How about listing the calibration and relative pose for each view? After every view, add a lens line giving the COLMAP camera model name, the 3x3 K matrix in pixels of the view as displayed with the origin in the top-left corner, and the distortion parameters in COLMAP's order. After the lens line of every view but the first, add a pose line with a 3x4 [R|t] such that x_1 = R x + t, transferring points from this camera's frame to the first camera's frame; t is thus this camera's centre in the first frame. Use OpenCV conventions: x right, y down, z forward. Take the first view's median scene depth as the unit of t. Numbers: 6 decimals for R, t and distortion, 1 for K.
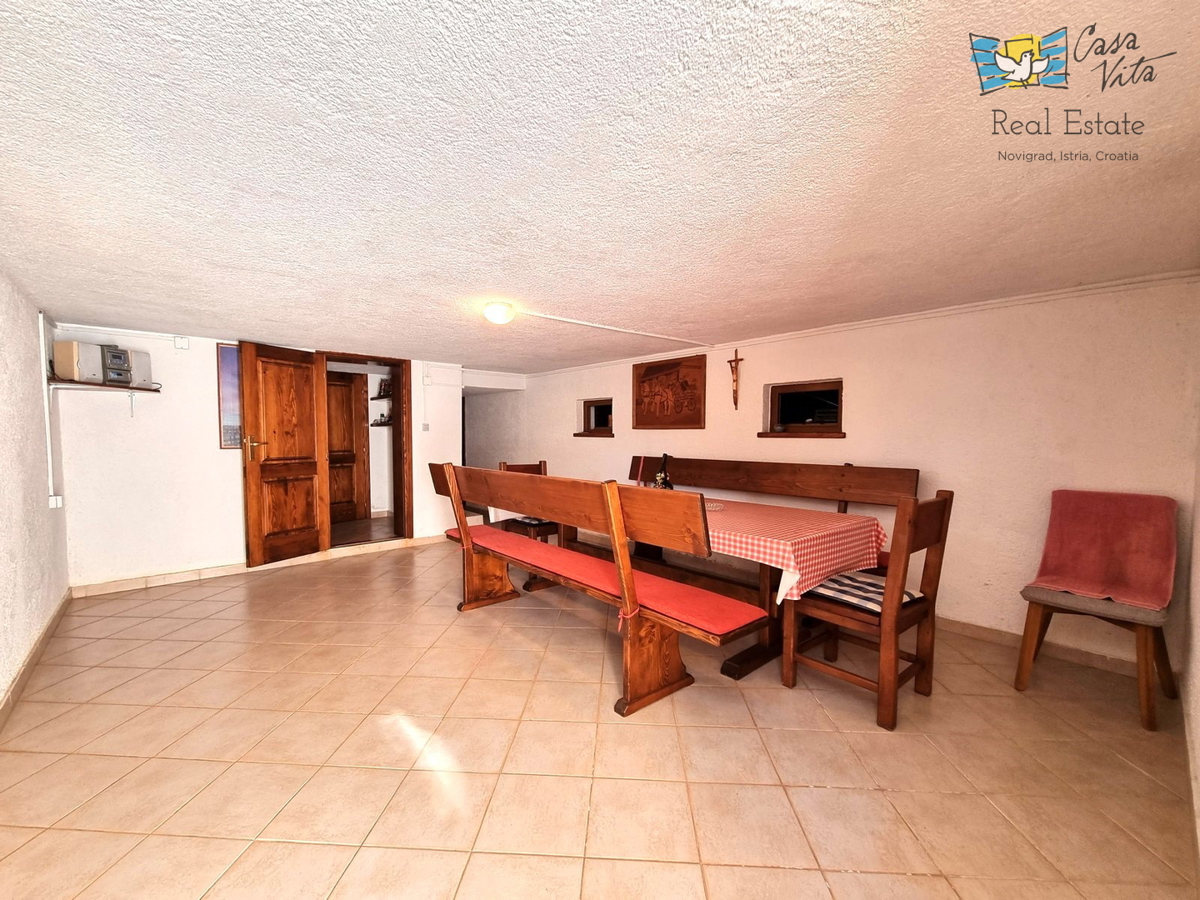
lens RADIAL K [[490.4, 0, 596.5], [0, 490.4, 461.1], [0, 0, 1]] dist [0.004542, -0.004169]
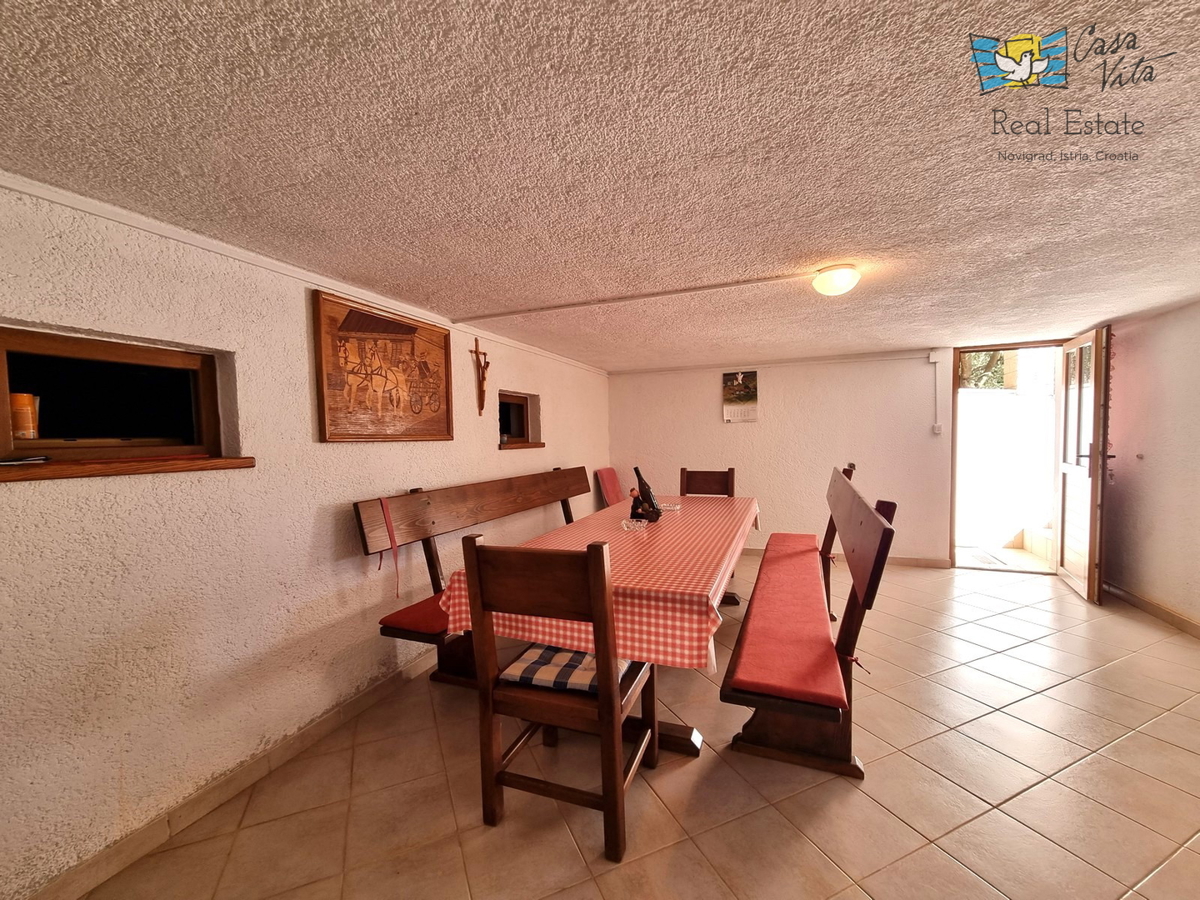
lens RADIAL K [[490.4, 0, 596.5], [0, 490.4, 461.1], [0, 0, 1]] dist [0.004542, -0.004169]
pose [[-0.456446, -0.038498, 0.888918, -0.459170], [0.067529, 0.994683, 0.077754, -0.075255], [-0.887185, 0.095519, -0.451419, 1.103637]]
